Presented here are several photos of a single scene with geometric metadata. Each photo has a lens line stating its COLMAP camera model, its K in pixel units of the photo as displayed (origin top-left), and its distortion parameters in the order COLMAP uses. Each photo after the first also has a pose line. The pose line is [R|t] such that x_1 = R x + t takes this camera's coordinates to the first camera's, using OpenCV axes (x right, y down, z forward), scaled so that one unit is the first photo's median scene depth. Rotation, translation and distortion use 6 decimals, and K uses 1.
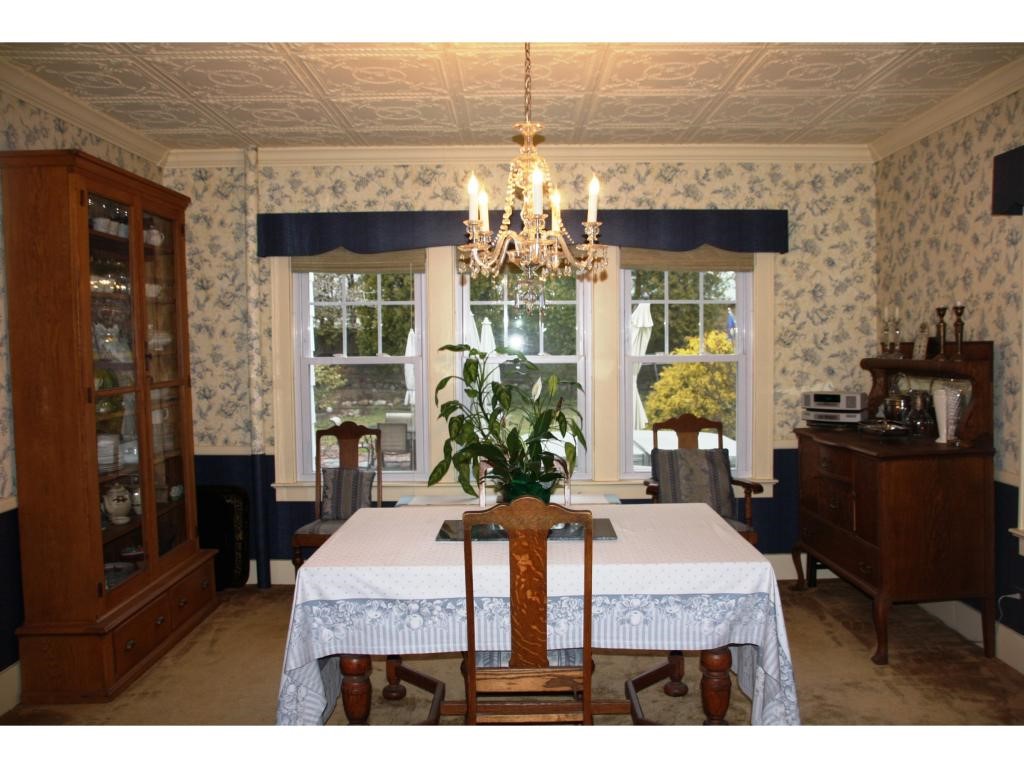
lens RADIAL K [[892.3, 0, 512.0], [0, 892.3, 384.0], [0, 0, 1]] dist [-0.140462, 0.154334]
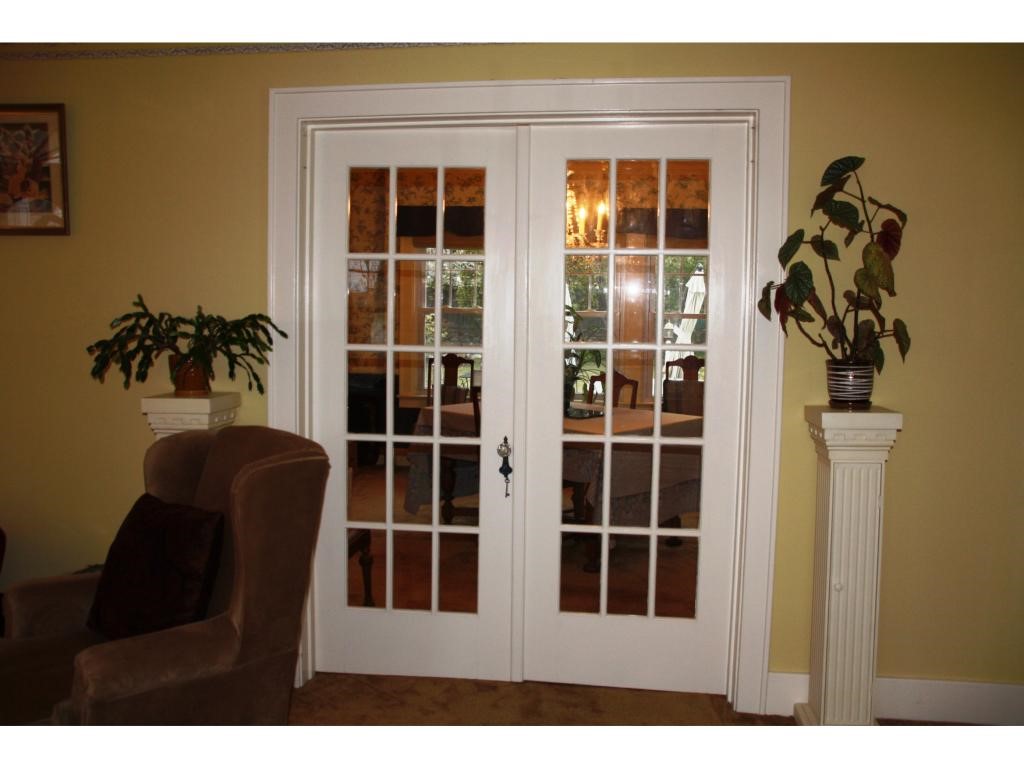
lens RADIAL K [[892.3, 0, 512.0], [0, 892.3, 384.0], [0, 0, 1]] dist [-0.140462, 0.154334]
pose [[0.993493, 0.038837, -0.107070, 0.068928], [-0.033971, 0.998322, 0.046902, 0.022279], [0.108711, -0.042960, 0.993145, -0.417579]]
